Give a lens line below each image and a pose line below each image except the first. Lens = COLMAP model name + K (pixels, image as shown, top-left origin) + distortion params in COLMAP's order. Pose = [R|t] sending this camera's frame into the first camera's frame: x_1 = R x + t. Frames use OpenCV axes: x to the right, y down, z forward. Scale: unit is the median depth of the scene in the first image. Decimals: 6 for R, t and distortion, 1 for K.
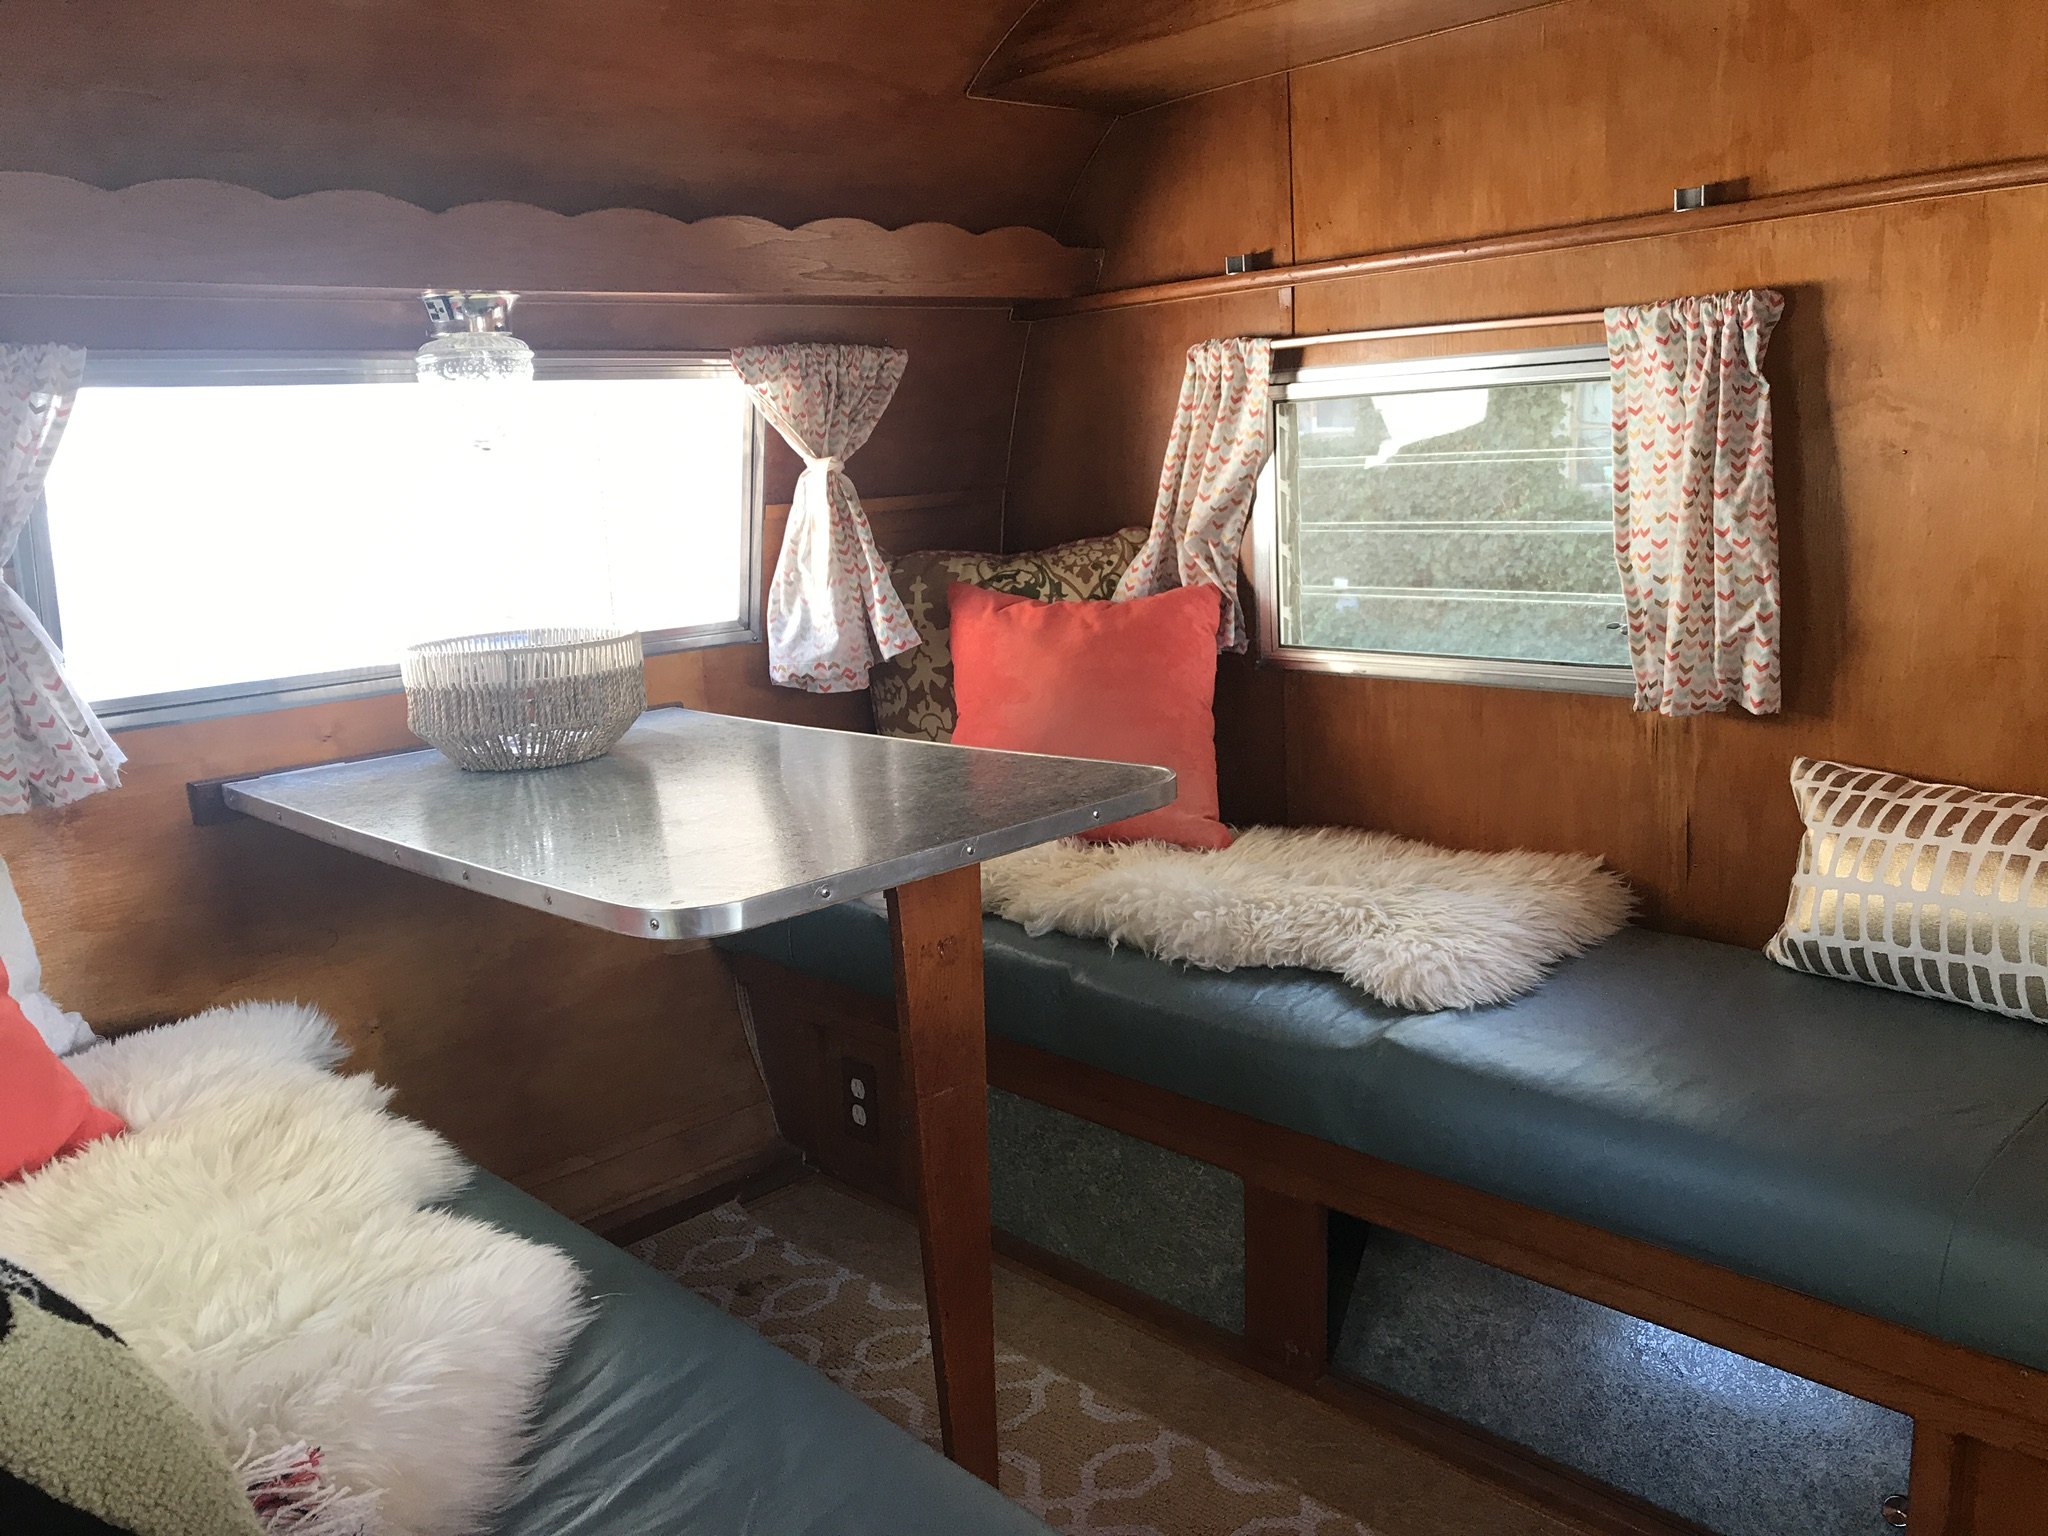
lens RADIAL K [[1686.0, 0, 1021.7], [0, 1686.0, 776.0], [0, 0, 1]] dist [0.029343, -0.019497]
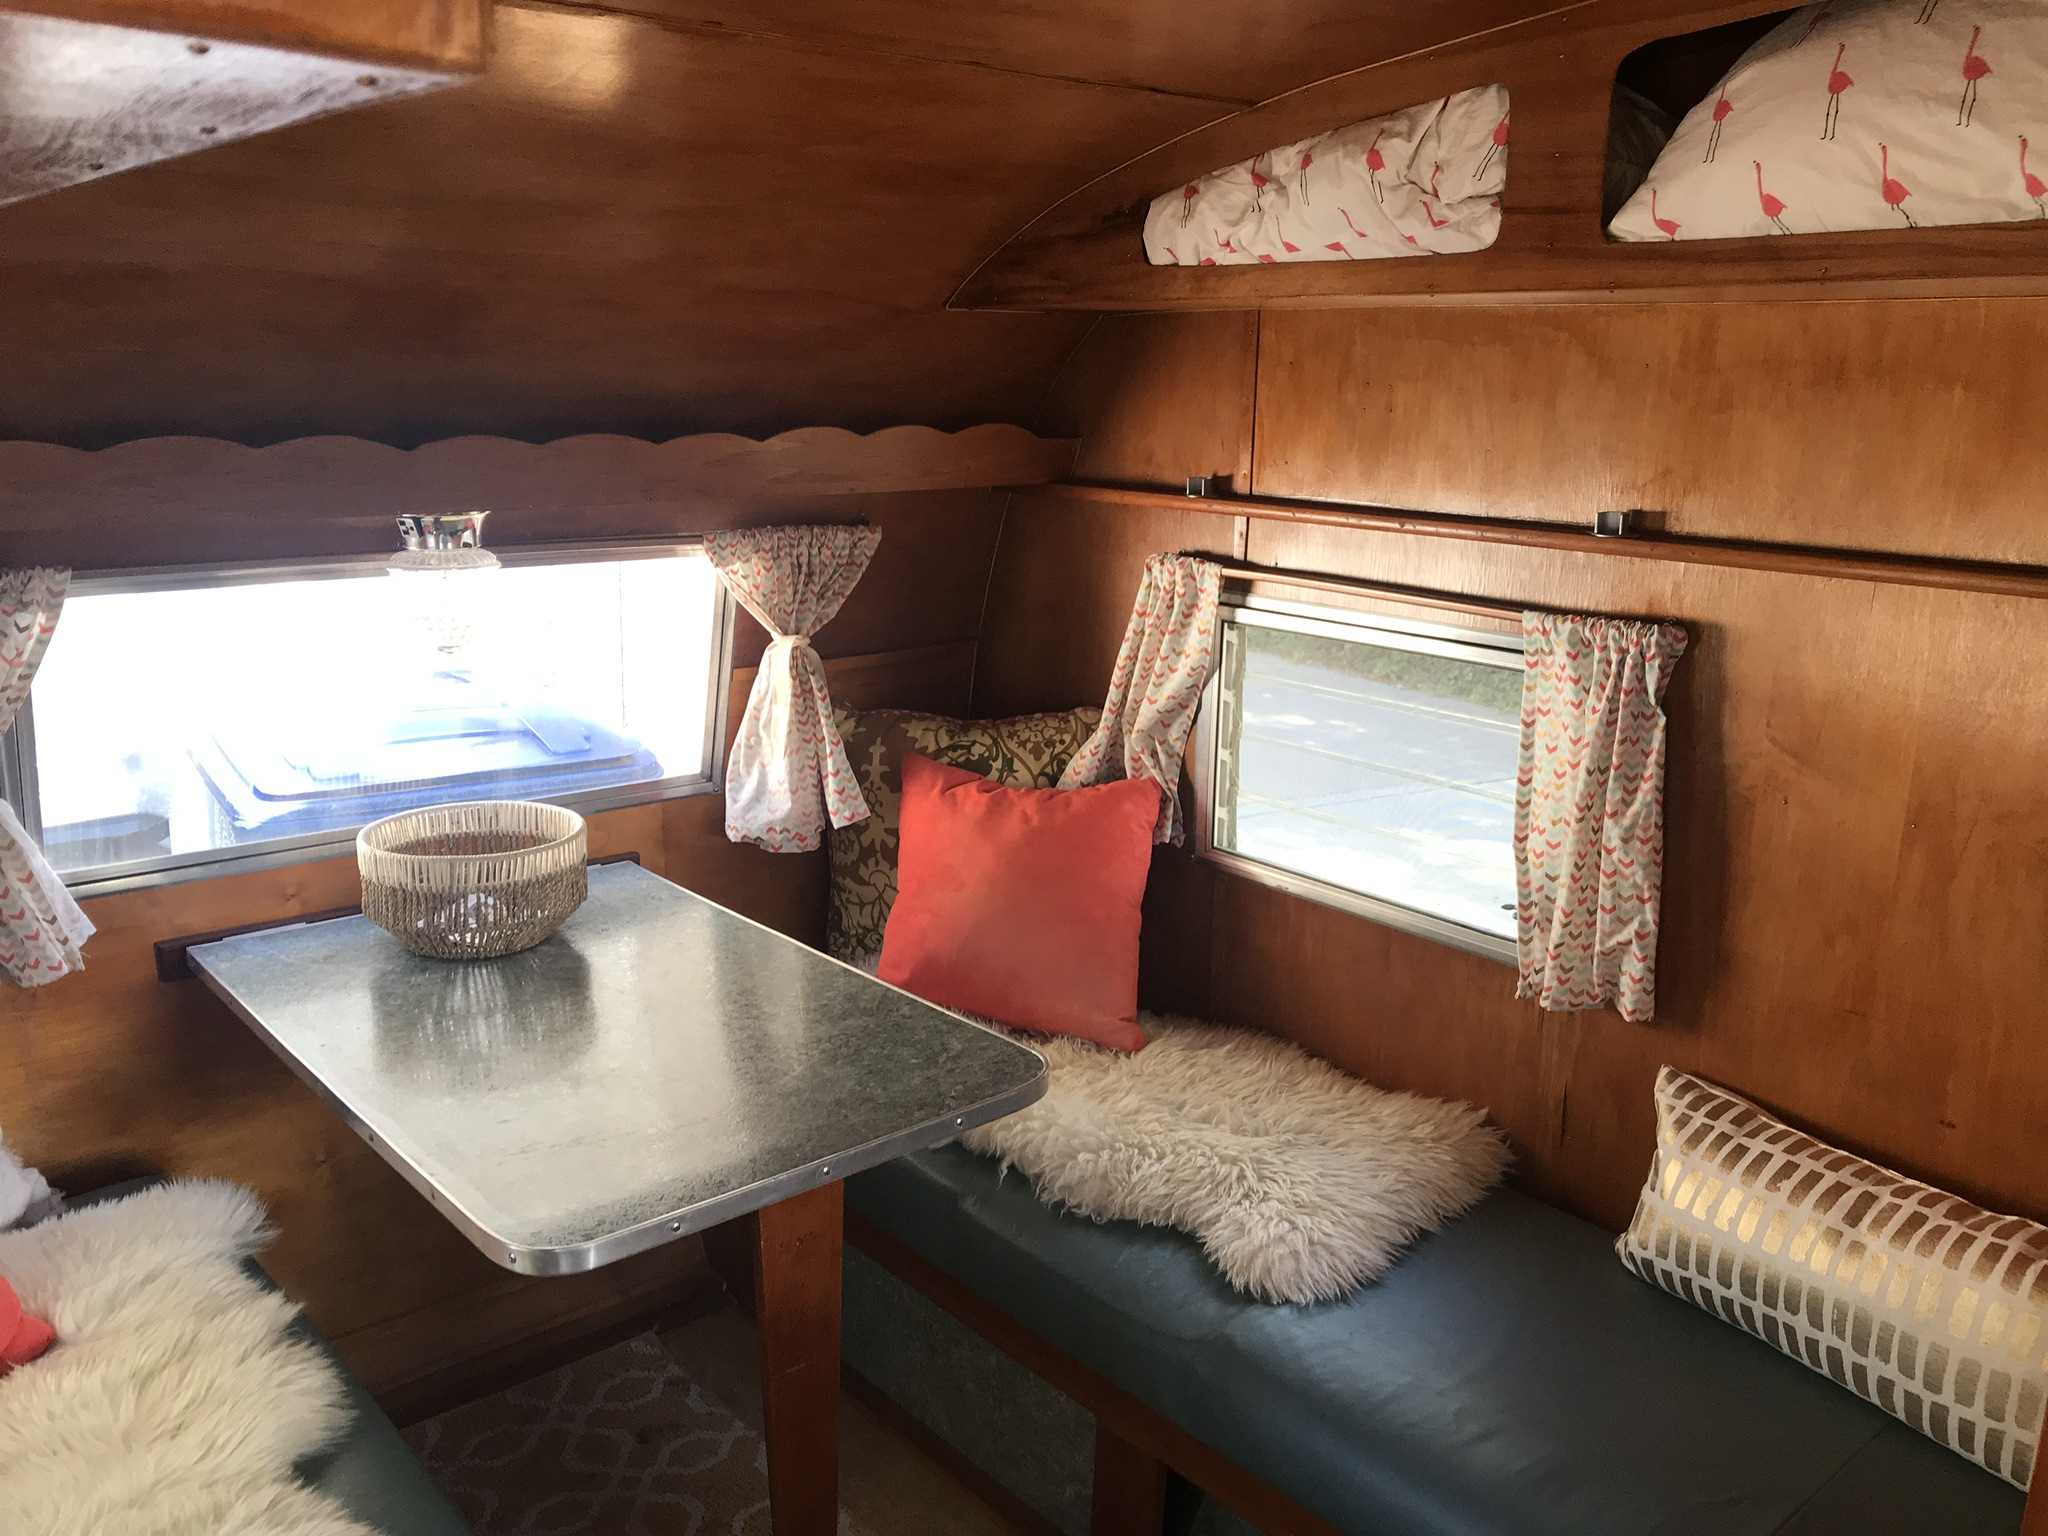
lens RADIAL K [[1686.0, 0, 1030.2], [0, 1686.0, 751.7], [0, 0, 1]] dist [0.029343, -0.019497]
pose [[0.996125, 0.081854, -0.032168, 0.085688], [-0.080128, 0.995443, 0.051695, -0.222674], [0.036253, -0.048917, 0.998145, -0.044708]]
